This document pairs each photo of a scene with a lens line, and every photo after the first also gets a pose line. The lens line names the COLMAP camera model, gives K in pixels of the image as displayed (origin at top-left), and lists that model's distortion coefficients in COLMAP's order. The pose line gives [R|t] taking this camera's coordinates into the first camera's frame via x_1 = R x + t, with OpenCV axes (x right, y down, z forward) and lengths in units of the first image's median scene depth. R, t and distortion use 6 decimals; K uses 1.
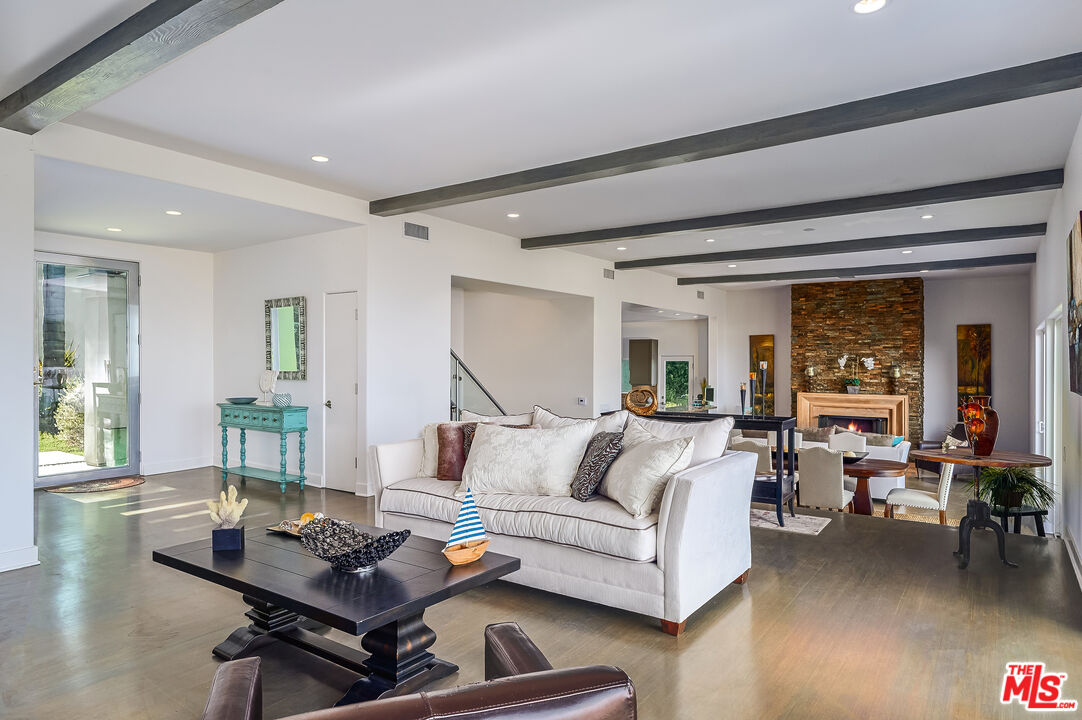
lens RADIAL K [[653.8, 0, 544.2], [0, 653.8, 365.2], [0, 0, 1]] dist [-0.003109, 0.001560]
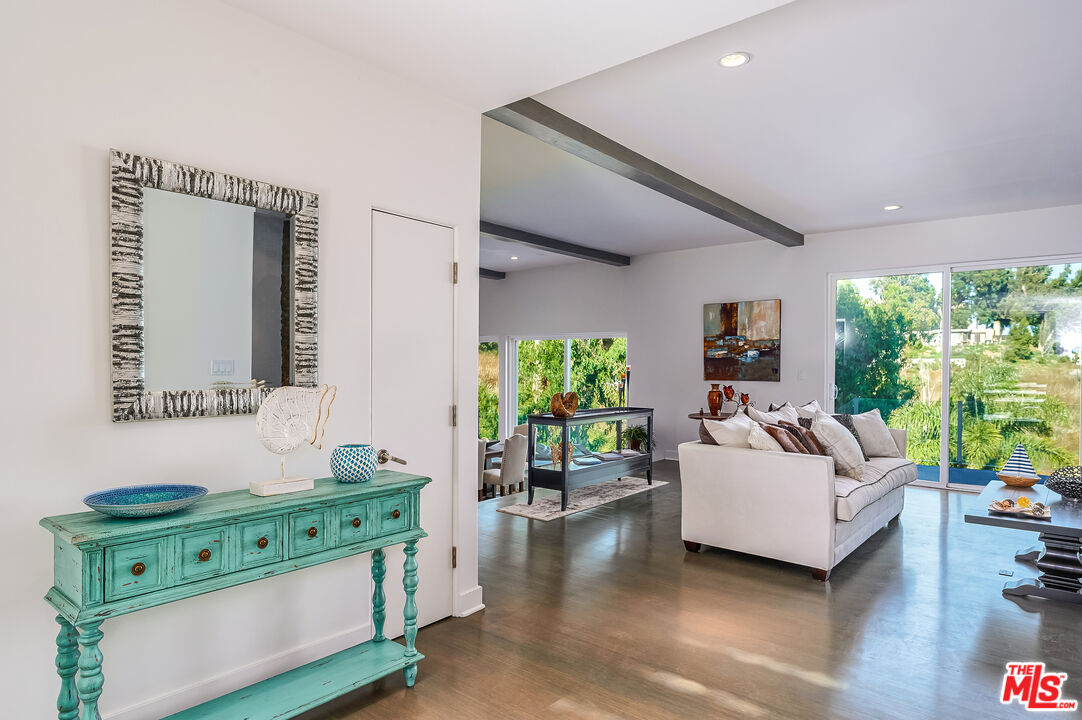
lens RADIAL K [[653.8, 0, 542.1], [0, 653.8, 369.8], [0, 0, 1]] dist [-0.003109, 0.001560]
pose [[0.069128, -0.005897, 0.997590, -0.682979], [-0.000526, 0.999982, 0.005947, -0.003182], [-0.997608, -0.000936, 0.069124, 0.762266]]
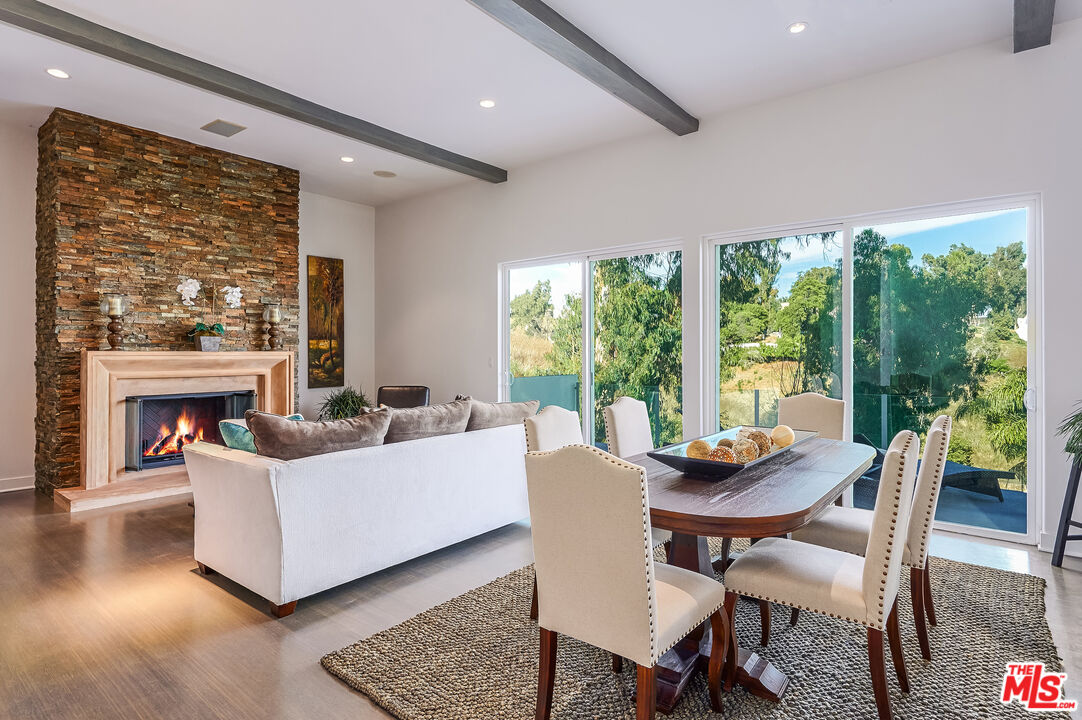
lens RADIAL K [[581.8, 0, 551.5], [0, 581.8, 350.8], [0, 0, 1]] dist [0.001472, -0.001183]
pose [[0.064273, -0.001856, 0.997931, 0.011926], [0.004224, 0.999990, 0.001588, 0.069547], [-0.997923, 0.004113, 0.064280, 1.076803]]
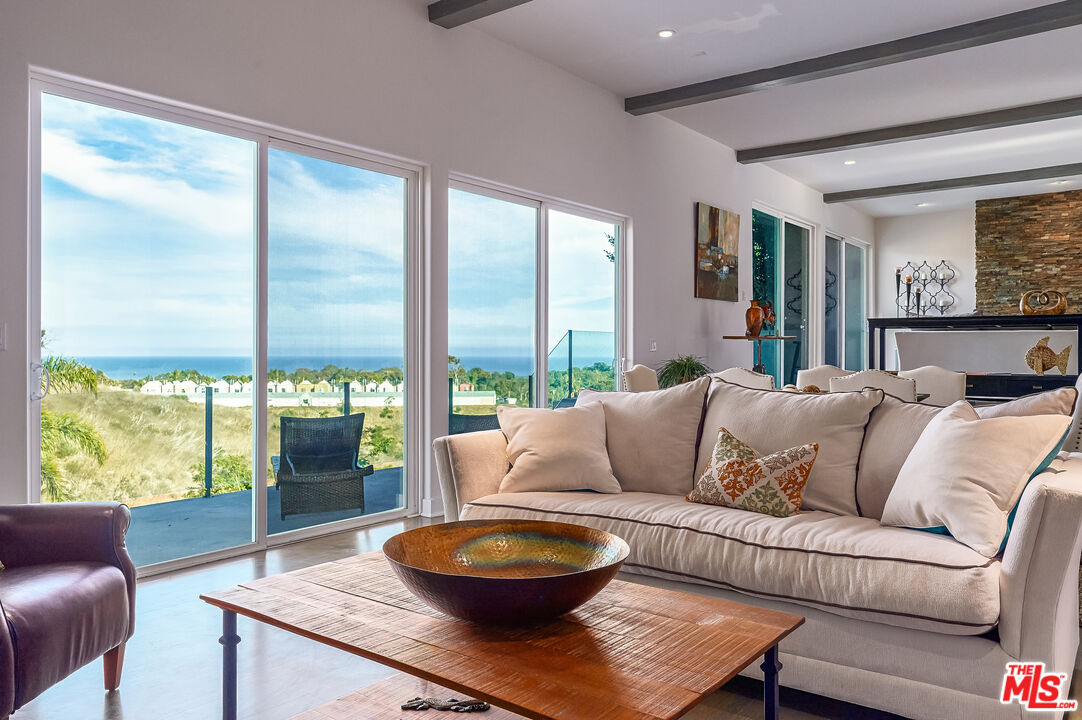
lens RADIAL K [[808.9, 0, 540.2], [0, 808.9, 352.5], [0, 0, 1]] dist [-0.001191, -0.002722]
pose [[-0.998326, -0.003429, 0.057742, 0.600470], [-0.003247, 0.999989, 0.003248, 0.094326], [-0.057752, 0.003055, -0.998326, 1.683265]]
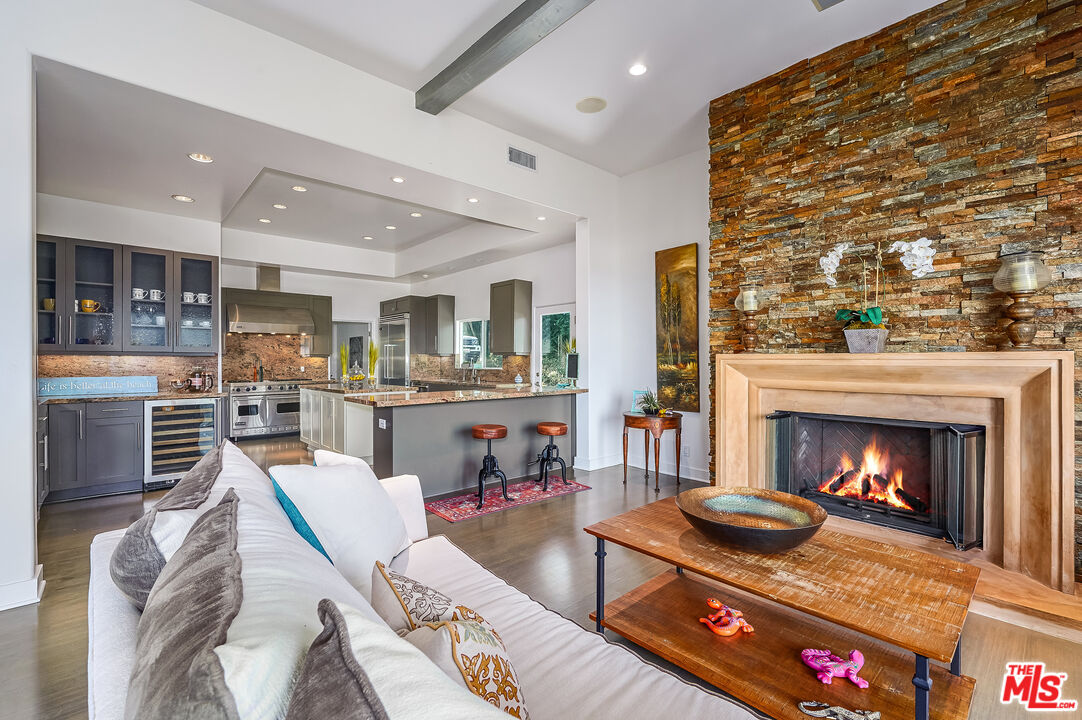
lens RADIAL K [[473.9, 0, 547.0], [0, 473.9, 360.8], [0, 0, 1]] dist [0.002532, 0.000661]
pose [[0.975521, -0.004473, -0.219863, 0.574166], [0.003794, 0.999987, -0.003509, 0.076462], [0.219875, 0.002589, 0.975525, 1.133773]]
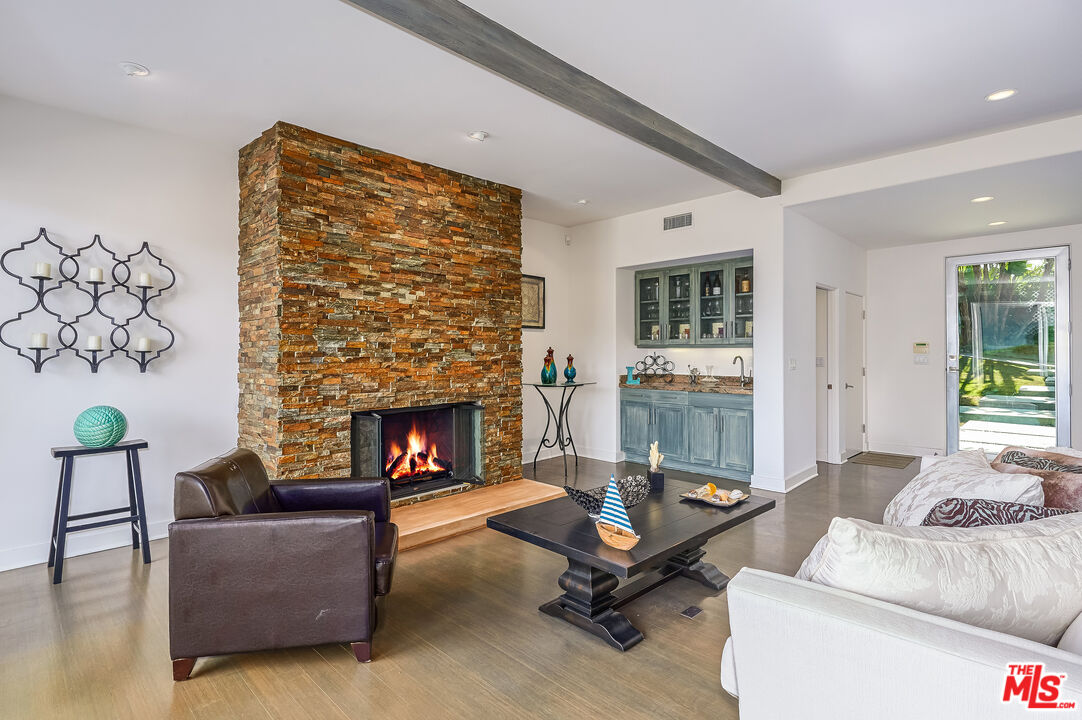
lens RADIAL K [[536.9, 0, 535.6], [0, 536.9, 349.5], [0, 0, 1]] dist [0.005305, 0.000381]
pose [[-0.187486, -0.005583, -0.982251, 0.258775], [-0.003659, 0.999981, -0.004985, -0.000458], [0.982261, 0.002659, -0.187502, 0.374090]]
